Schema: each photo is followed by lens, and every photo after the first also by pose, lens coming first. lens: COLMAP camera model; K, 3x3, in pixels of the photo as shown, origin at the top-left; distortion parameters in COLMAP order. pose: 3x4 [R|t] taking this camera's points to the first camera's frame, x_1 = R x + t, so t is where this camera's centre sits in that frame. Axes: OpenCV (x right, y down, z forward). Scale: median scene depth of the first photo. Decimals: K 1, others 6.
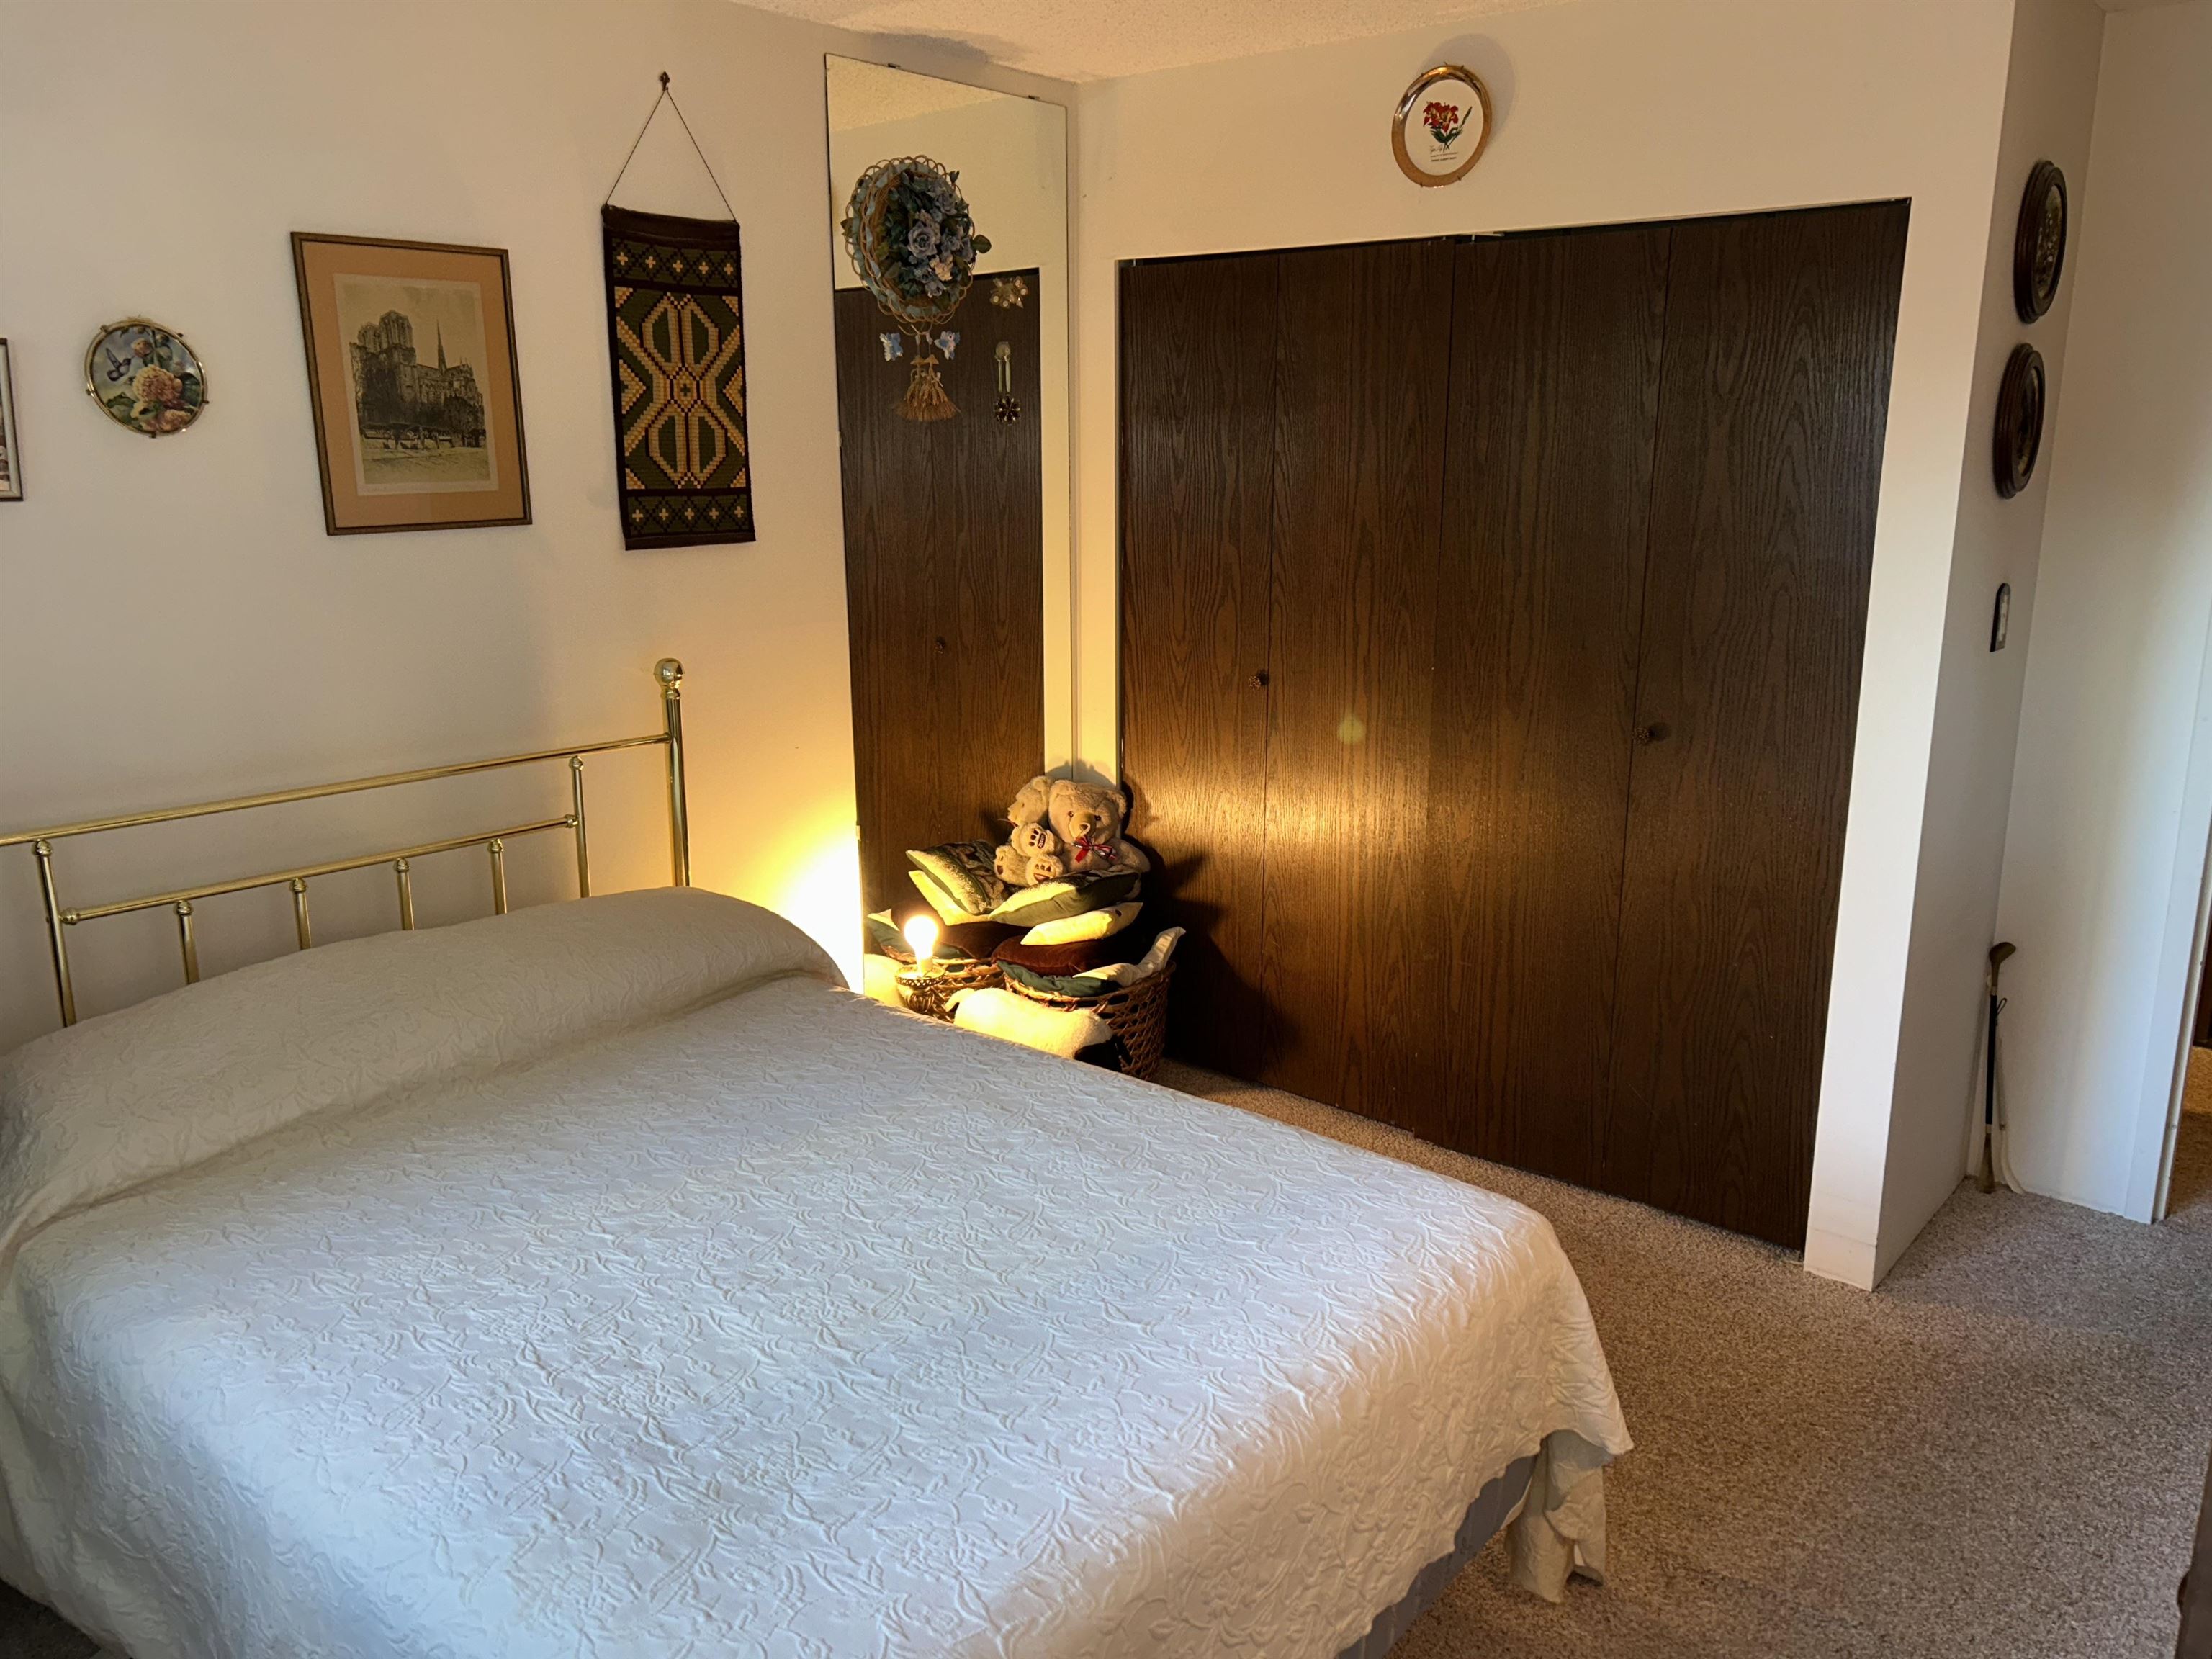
lens RADIAL K [[1641.5, 0, 1106.0], [0, 1641.5, 829.5], [0, 0, 1]] dist [0.005869, 0.000687]
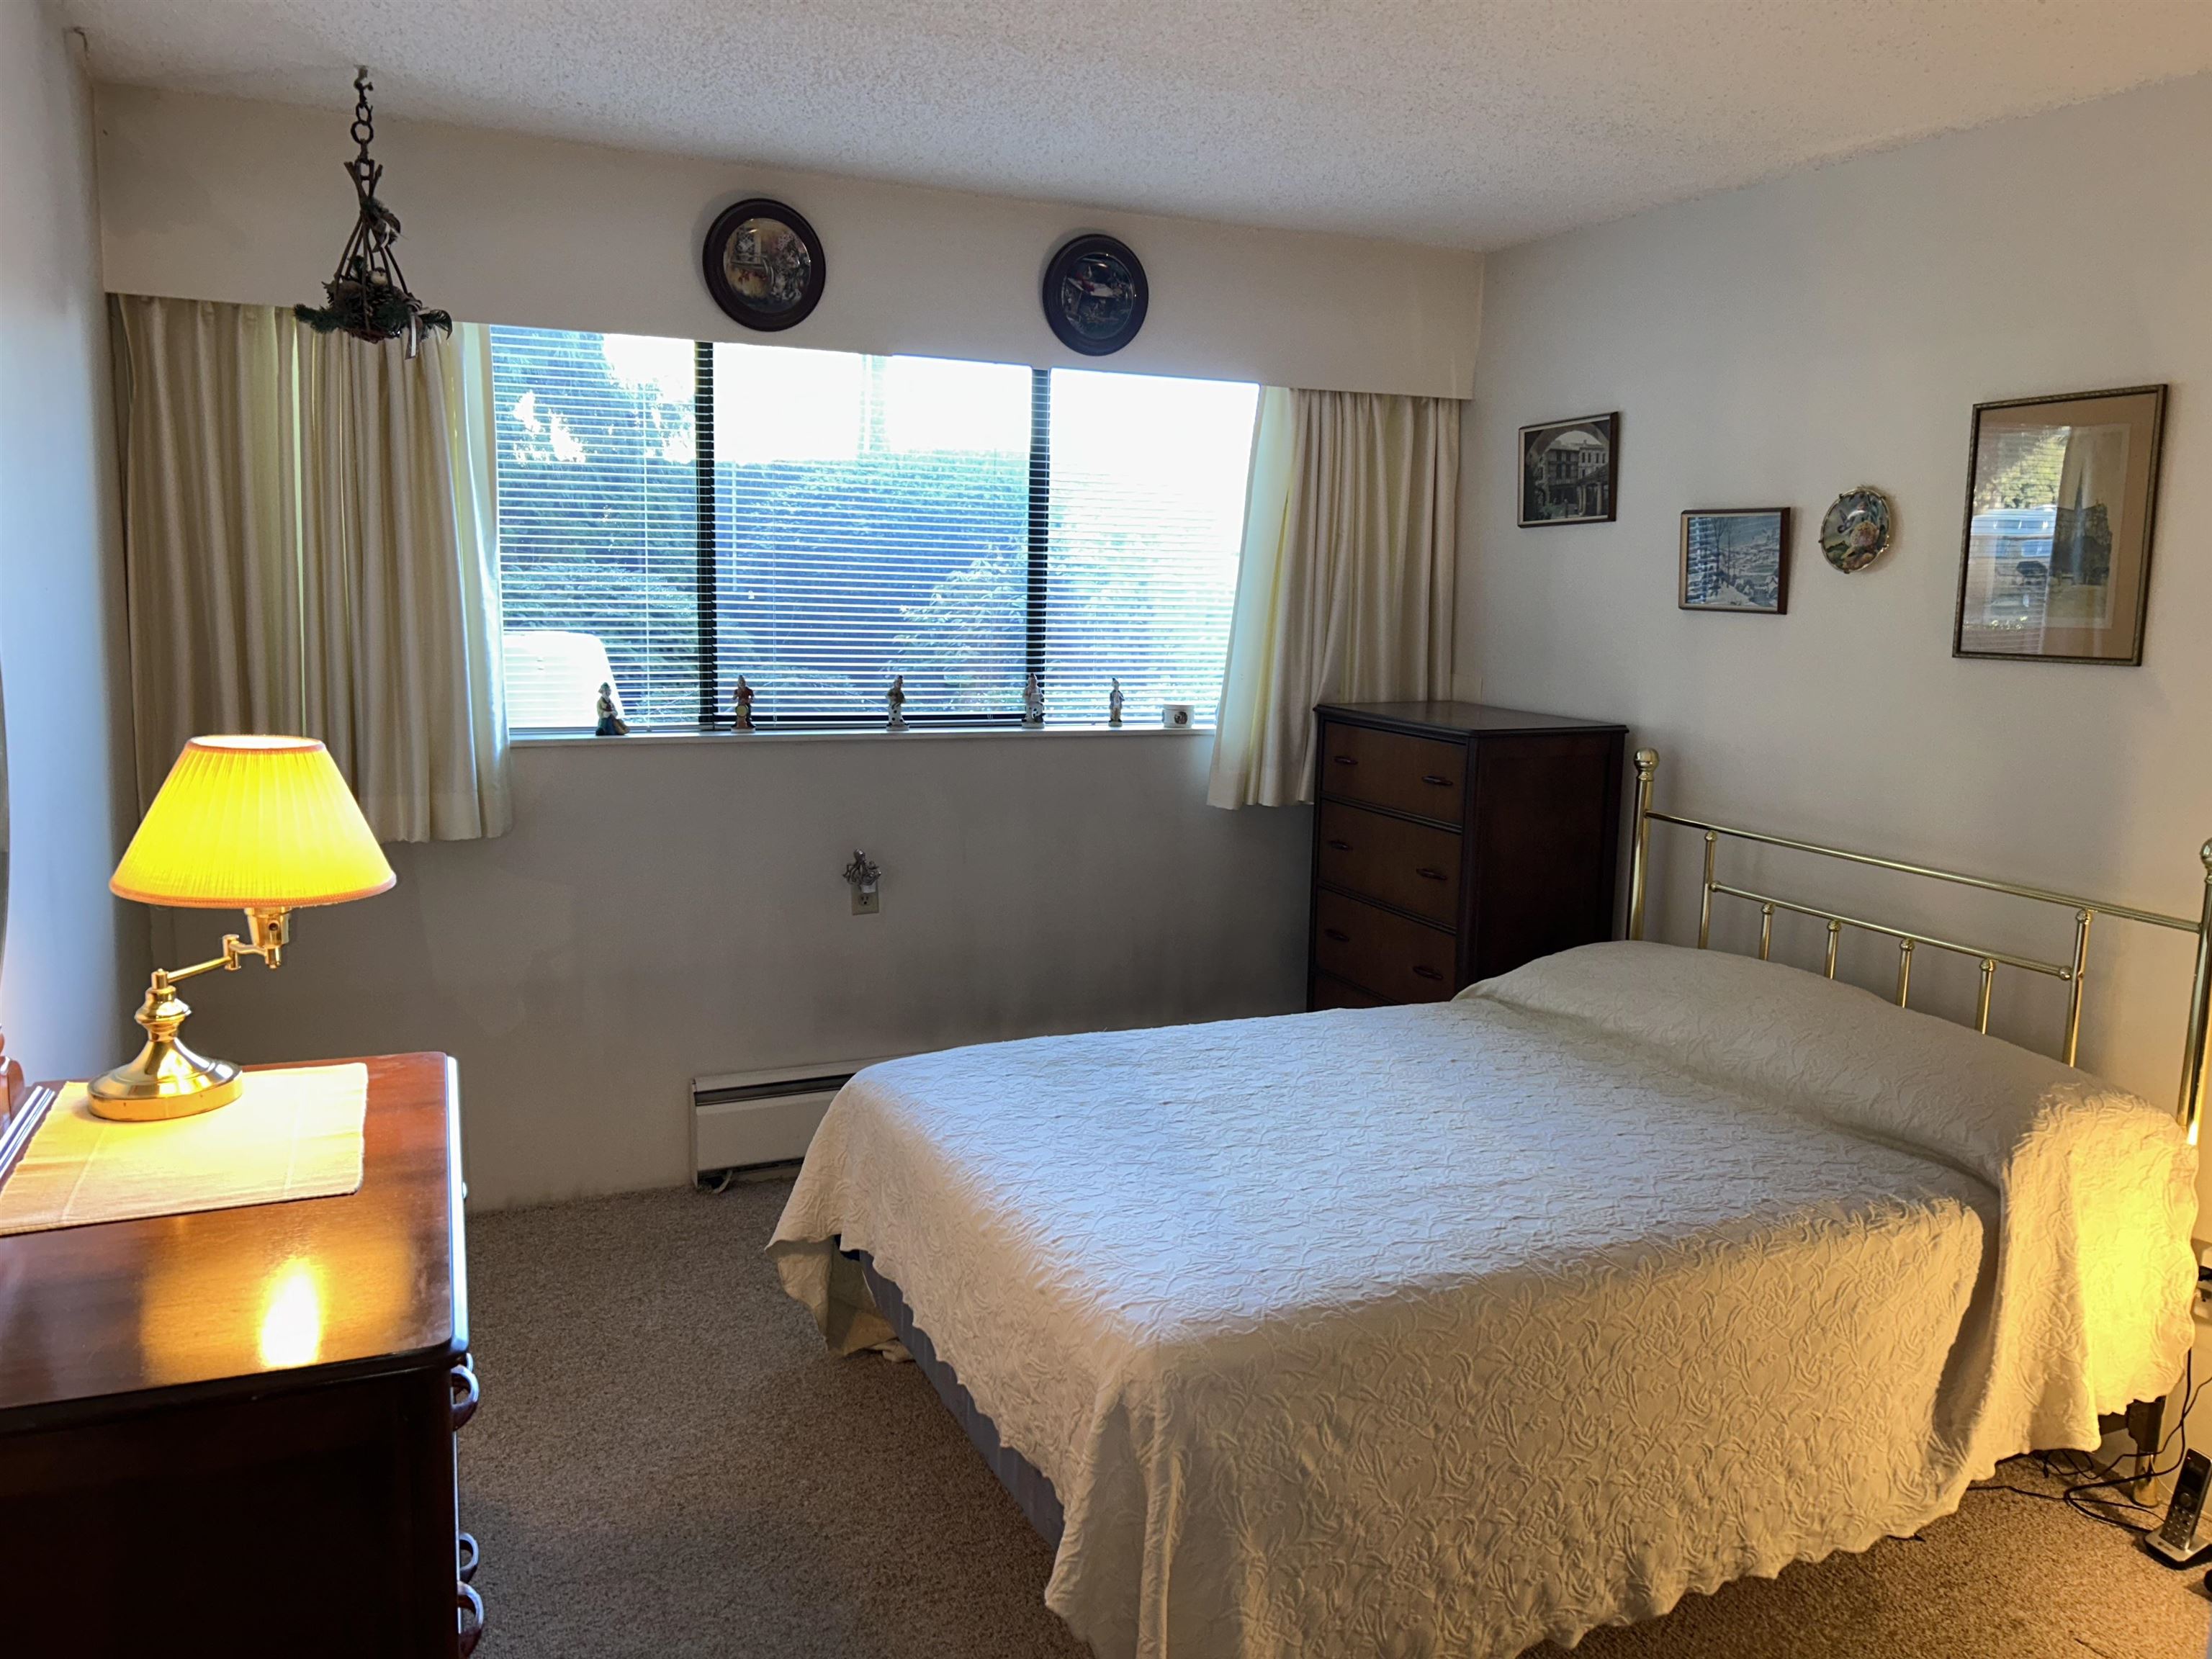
lens RADIAL K [[1641.5, 0, 1106.0], [0, 1641.5, 829.5], [0, 0, 1]] dist [0.005869, 0.000687]
pose [[-0.421769, 0.138594, -0.896048, 0.842830], [-0.222607, 0.942174, 0.250509, -0.221898], [0.878952, 0.305124, -0.366528, 0.936484]]
